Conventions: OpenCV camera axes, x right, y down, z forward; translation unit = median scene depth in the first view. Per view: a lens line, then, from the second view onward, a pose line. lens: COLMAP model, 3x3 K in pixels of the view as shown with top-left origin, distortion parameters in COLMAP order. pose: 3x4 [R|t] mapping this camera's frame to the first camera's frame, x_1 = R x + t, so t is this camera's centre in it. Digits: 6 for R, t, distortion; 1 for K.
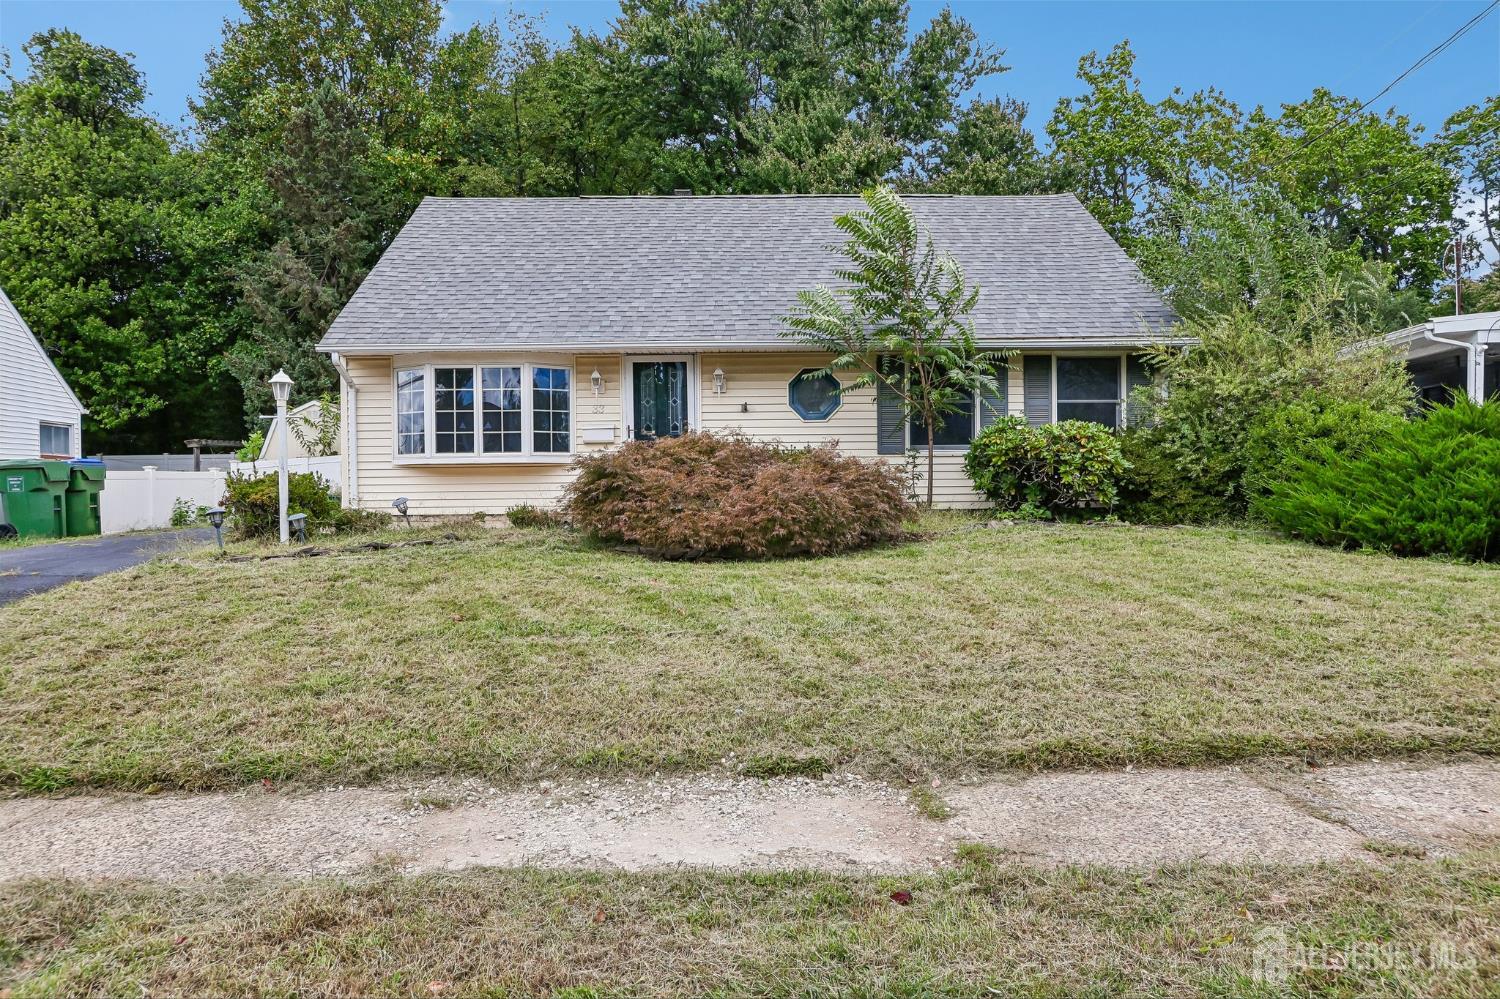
lens RADIAL K [[976.5, 0, 750.0], [0, 976.5, 499.5], [0, 0, 1]] dist [0.000447, 0.000173]
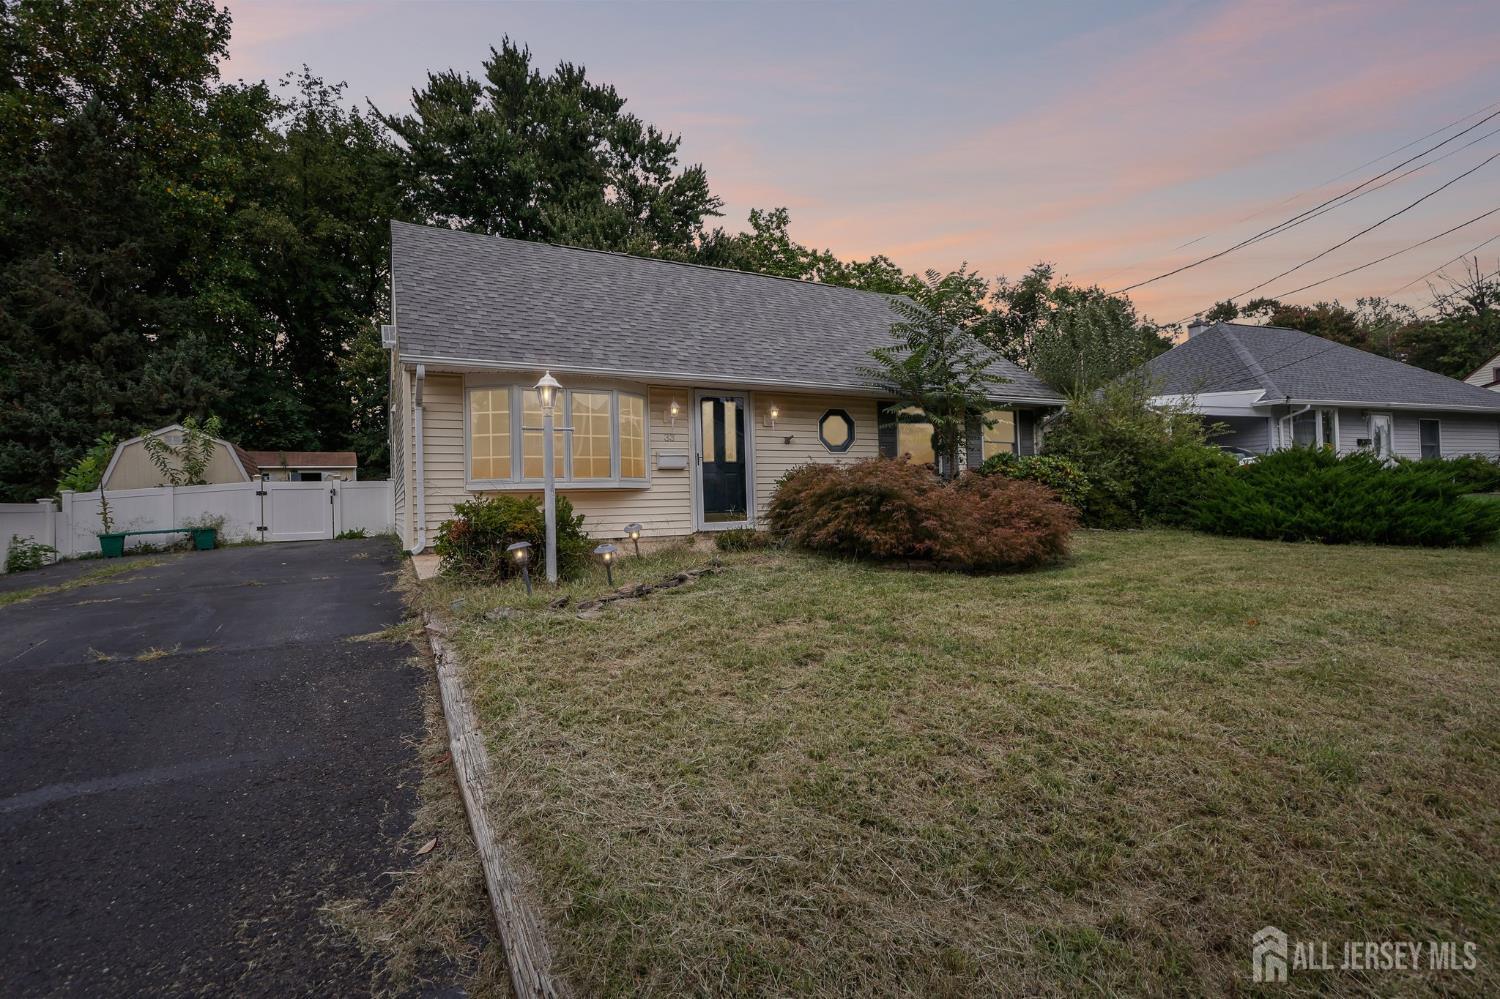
lens RADIAL K [[711.3, 0, 749.8], [0, 711.3, 477.5], [0, 0, 1]] dist [0.002499, 0.000342]
pose [[0.893132, 0.005155, 0.449765, -0.266069], [0.023294, 0.998062, -0.057695, -0.001074], [-0.449191, 0.062006, 0.891281, 0.167005]]
